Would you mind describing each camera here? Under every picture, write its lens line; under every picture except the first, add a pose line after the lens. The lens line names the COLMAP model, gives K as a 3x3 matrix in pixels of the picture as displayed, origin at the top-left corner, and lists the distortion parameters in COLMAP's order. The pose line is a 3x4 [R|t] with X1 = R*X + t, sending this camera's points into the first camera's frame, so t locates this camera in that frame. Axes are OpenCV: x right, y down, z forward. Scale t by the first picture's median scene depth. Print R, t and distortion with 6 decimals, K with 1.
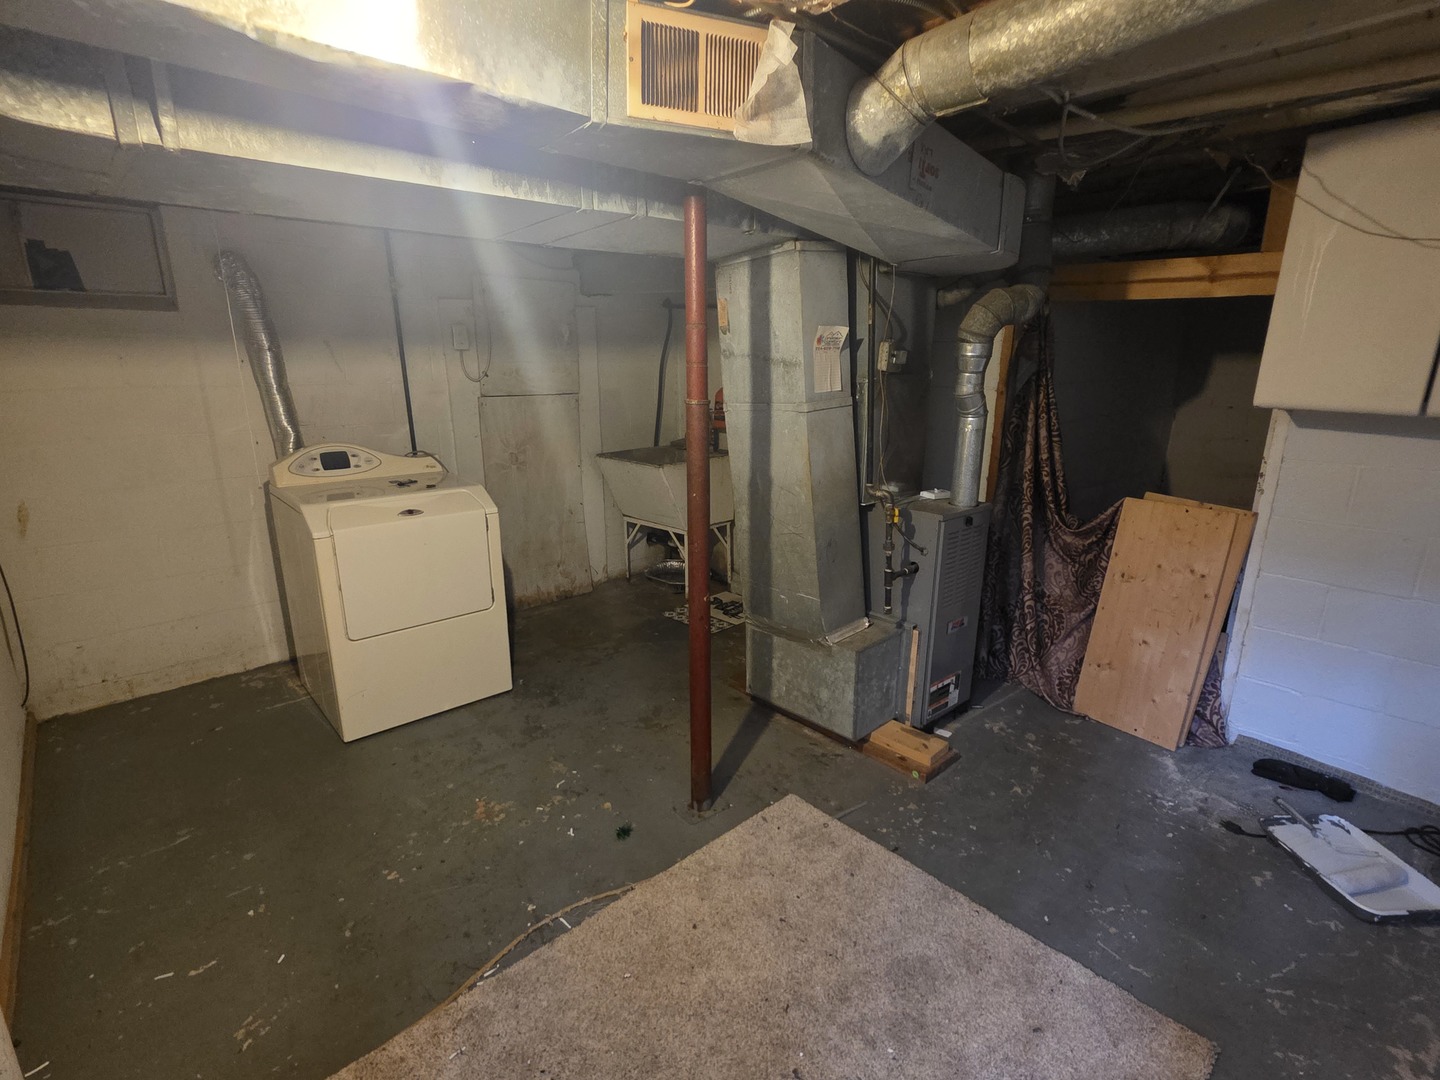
lens RADIAL K [[699.8, 0, 724.5], [0, 699.8, 539.5], [0, 0, 1]] dist [-0.000419, 0.001048]
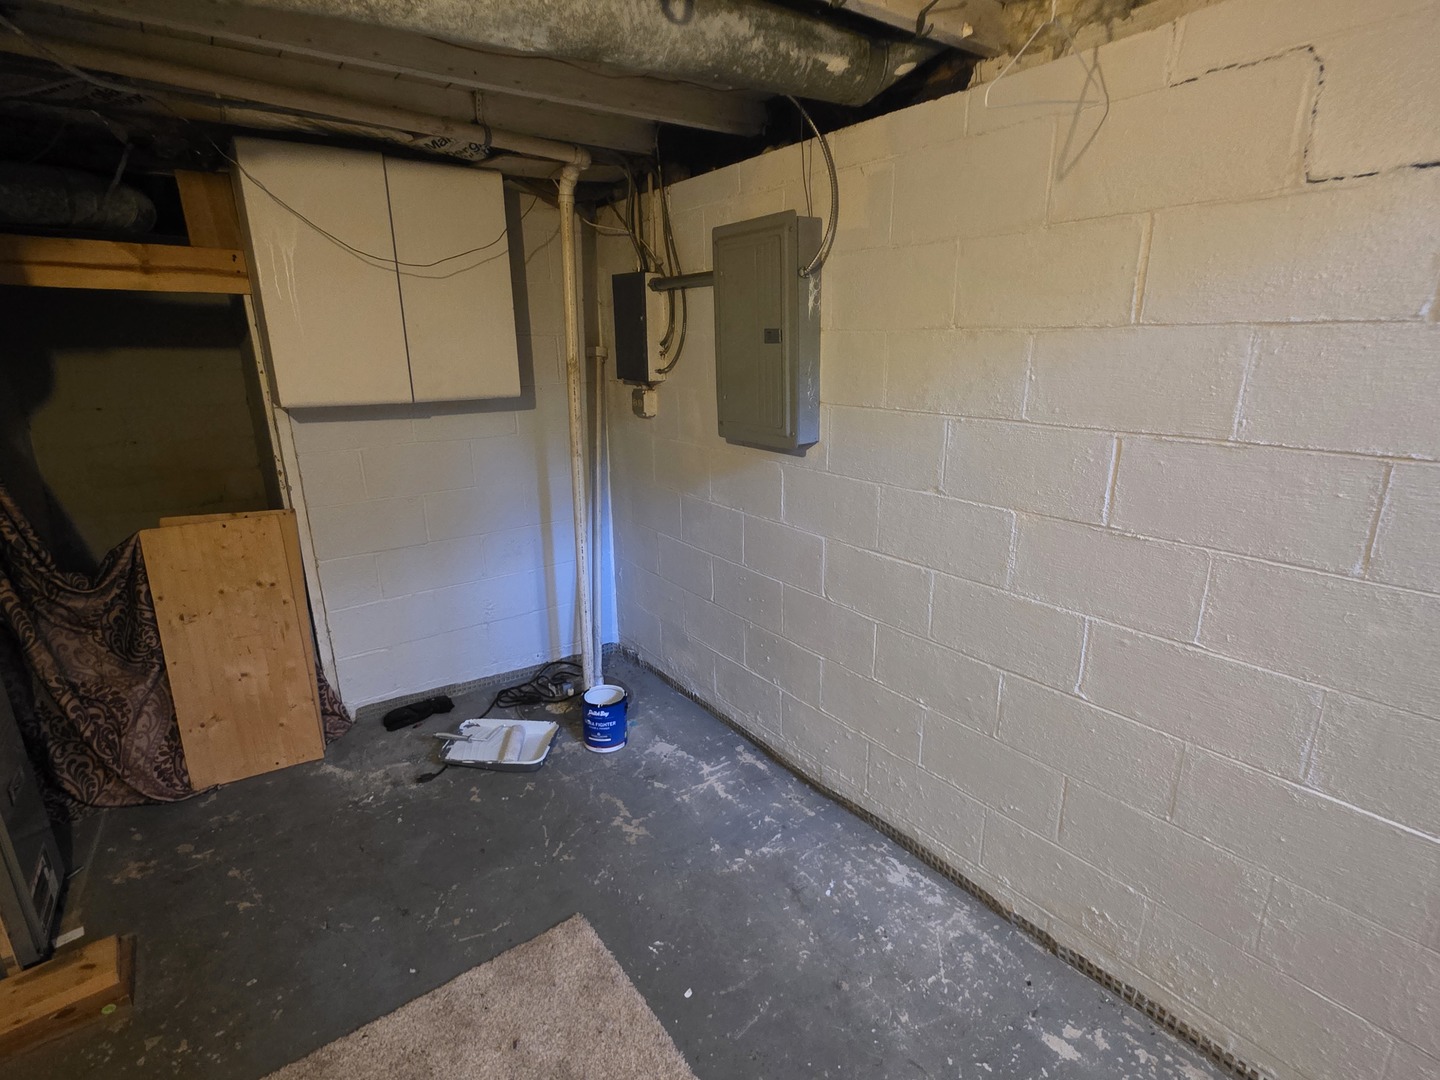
lens RADIAL K [[699.8, 0, 723.8], [0, 699.8, 541.7], [0, 0, 1]] dist [-0.000419, 0.001048]
pose [[0.107355, -0.281239, 0.953614, -0.153356], [0.262472, 0.933147, 0.245654, -0.075859], [-0.958949, 0.223924, 0.173996, 0.216667]]
